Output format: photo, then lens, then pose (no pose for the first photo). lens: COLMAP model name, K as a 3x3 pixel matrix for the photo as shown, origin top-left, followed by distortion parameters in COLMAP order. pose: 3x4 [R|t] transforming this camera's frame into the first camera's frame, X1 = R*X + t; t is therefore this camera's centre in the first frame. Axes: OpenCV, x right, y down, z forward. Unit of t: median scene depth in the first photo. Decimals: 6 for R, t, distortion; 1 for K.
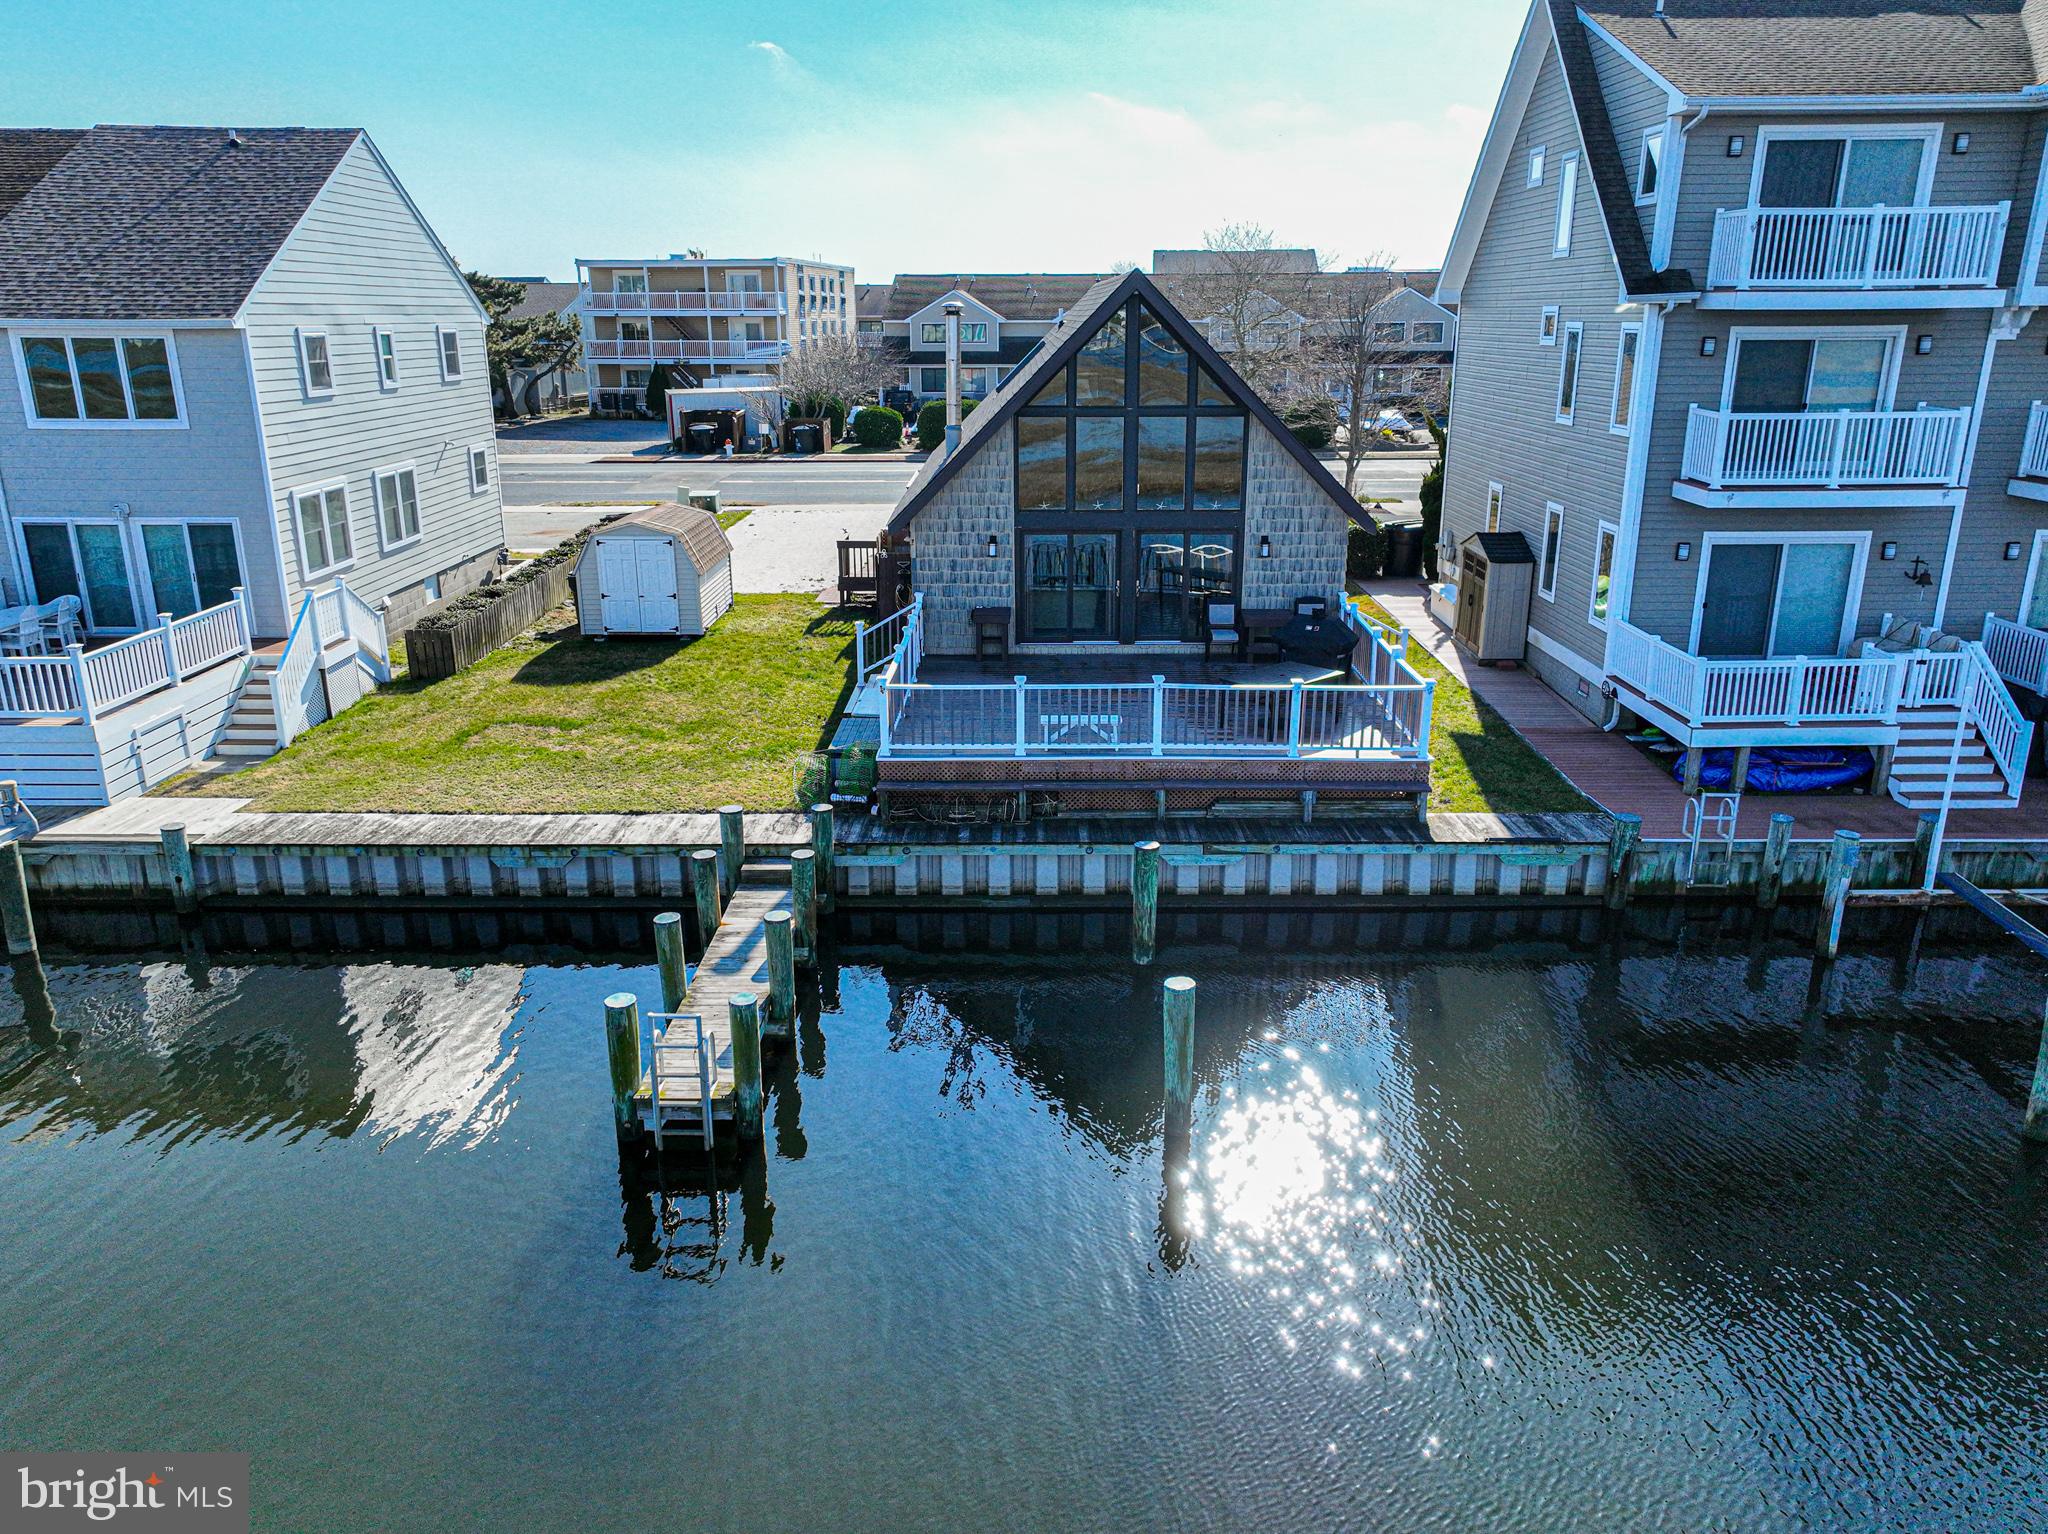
lens RADIAL K [[1452.0, 0, 1026.8], [0, 1452.0, 759.3], [0, 0, 1]] dist [0.004070, 0.006899]
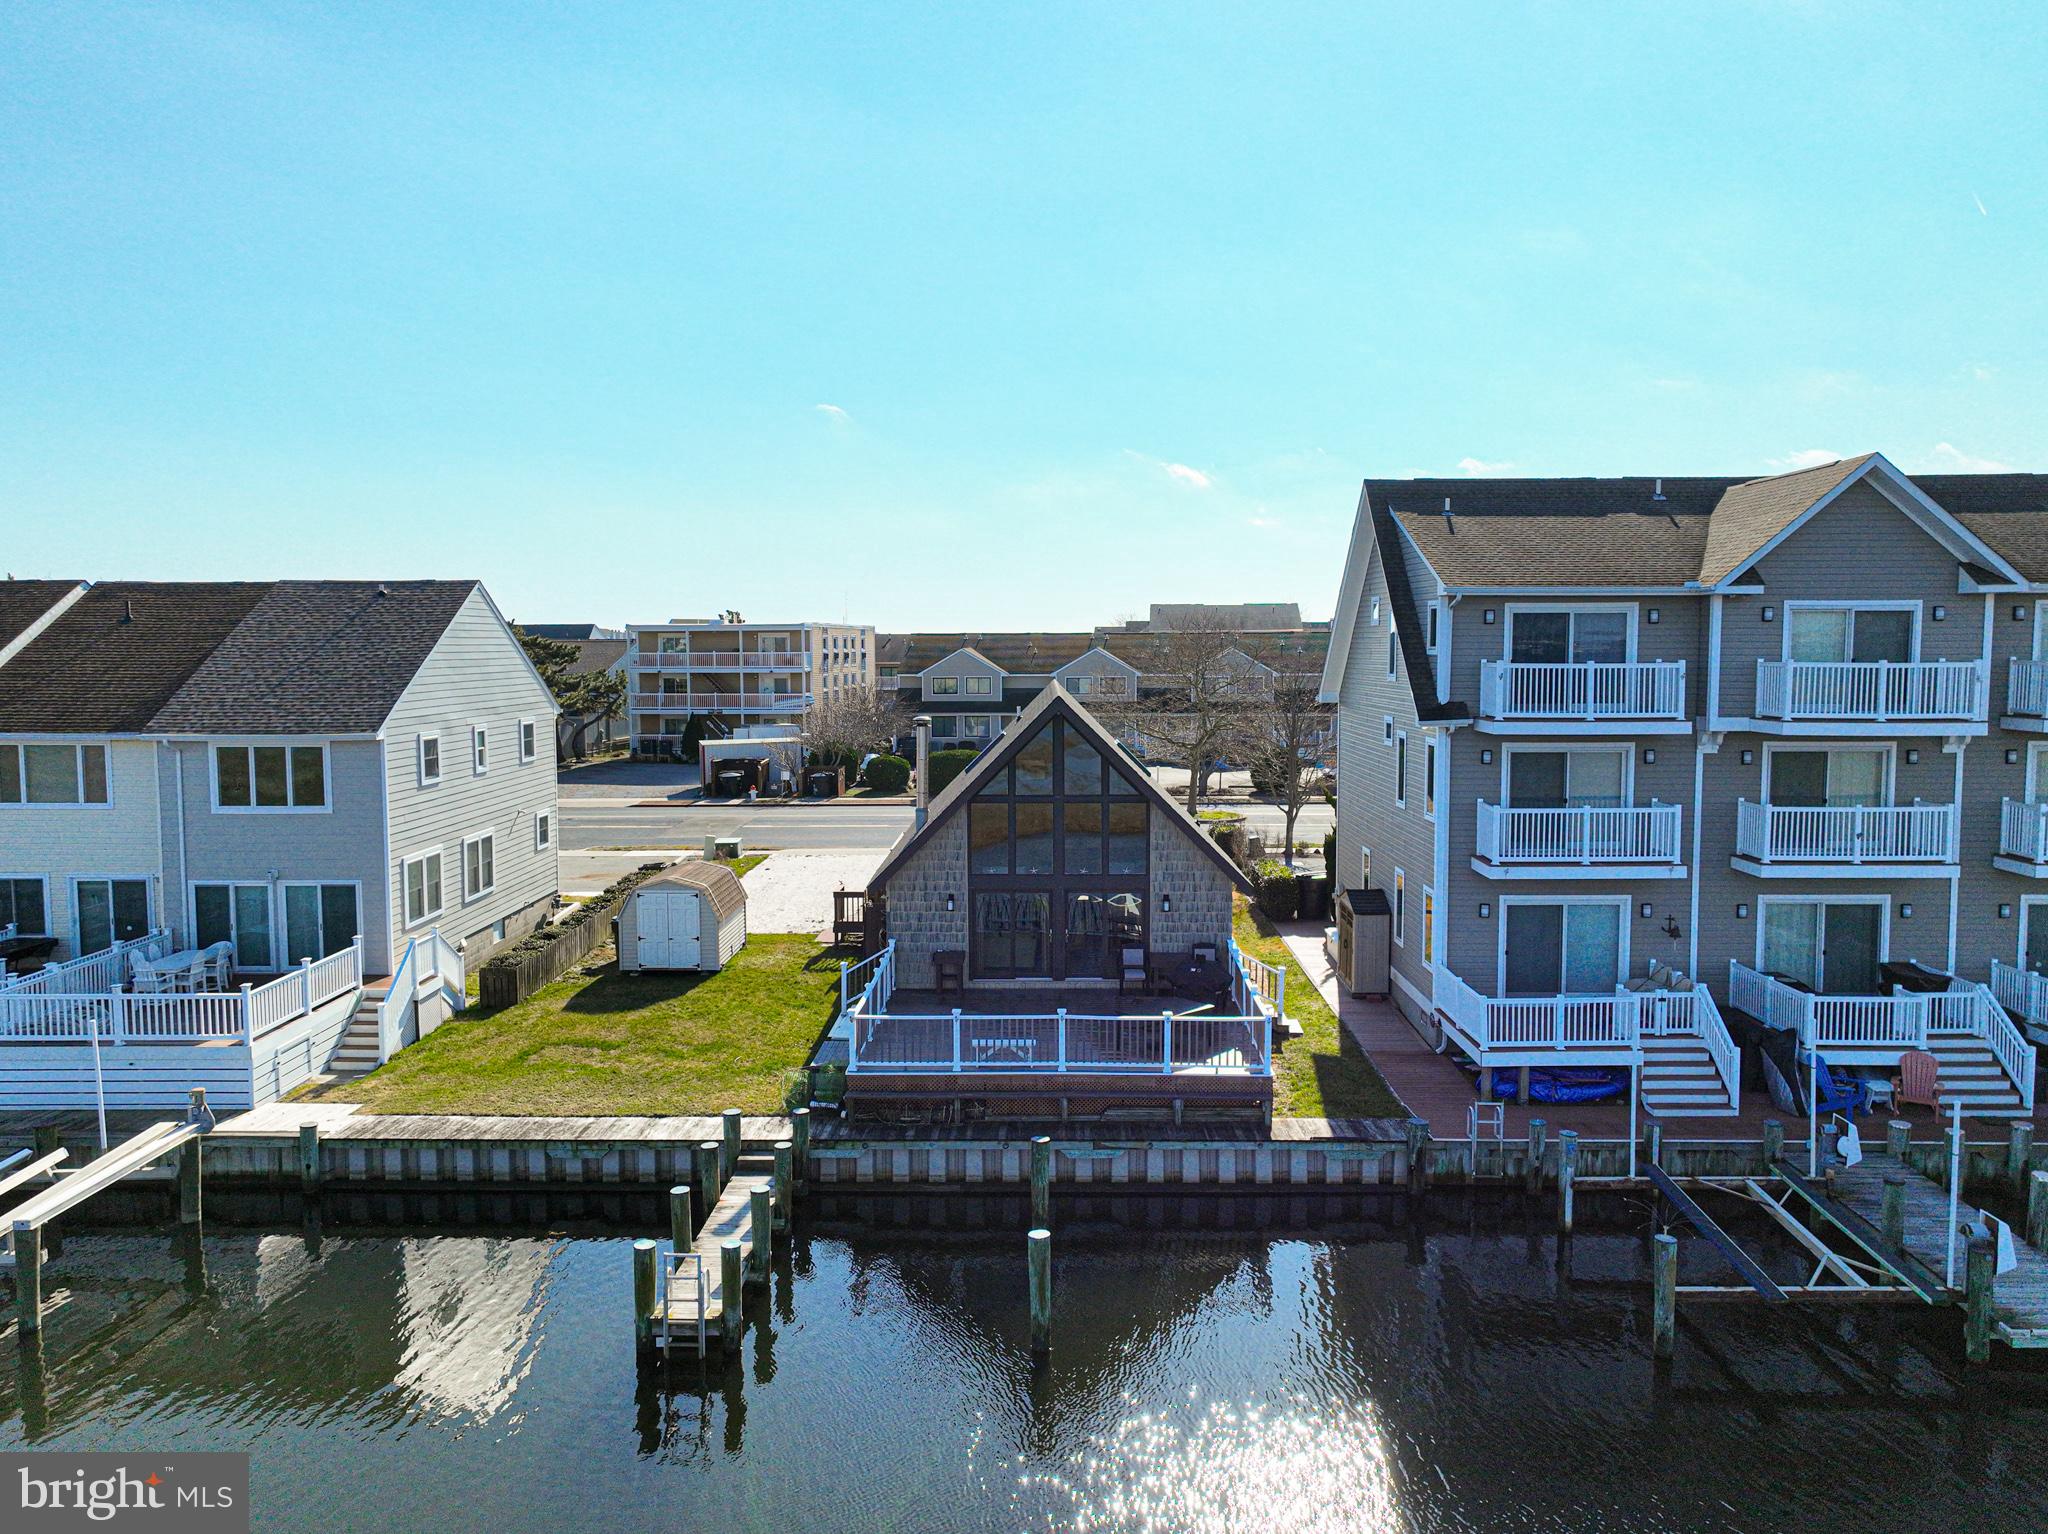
lens RADIAL K [[1452.0, 0, 1026.8], [0, 1452.0, 759.3], [0, 0, 1]] dist [0.004070, 0.006899]
pose [[0.999888, -0.000130, -0.014970, 0.071890], [-0.003117, 0.976247, -0.216637, 0.005850], [0.014643, 0.216660, 0.976137, -0.302813]]
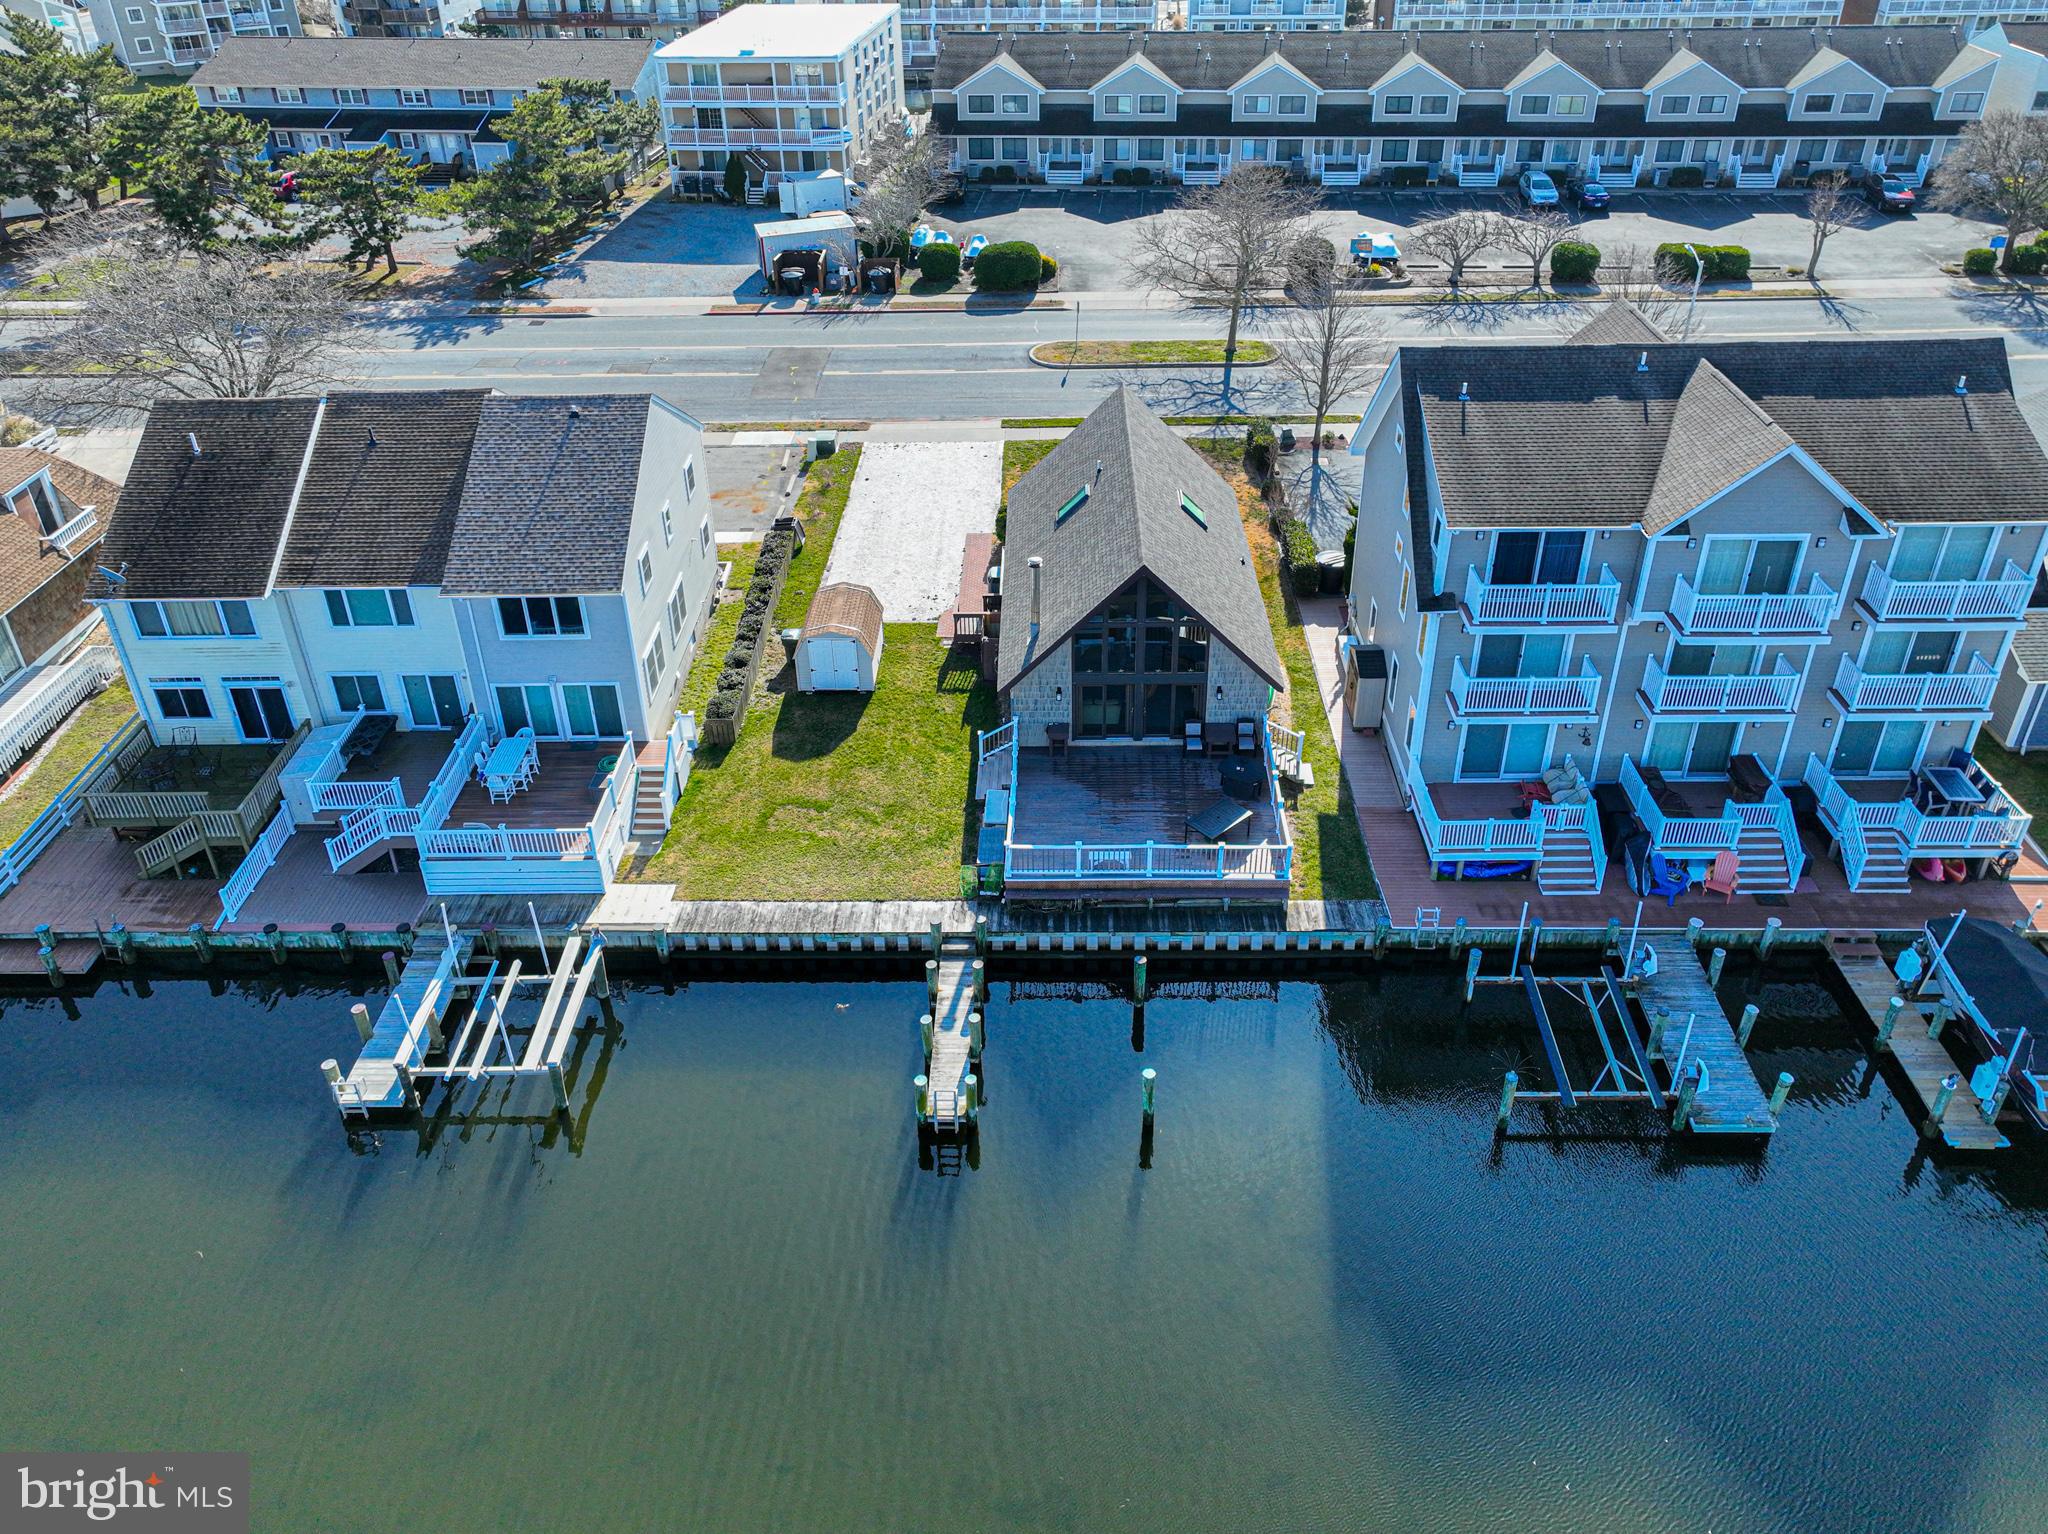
lens RADIAL K [[1487.7, 0, 1037.5], [0, 1487.7, 644.8], [0, 0, 1]] dist [0.009283, -0.001052]
pose [[0.999918, -0.001554, -0.012704, -0.030710], [0.004478, 0.972328, 0.233576, -0.708752], [0.011990, -0.233614, 0.972256, -0.792484]]
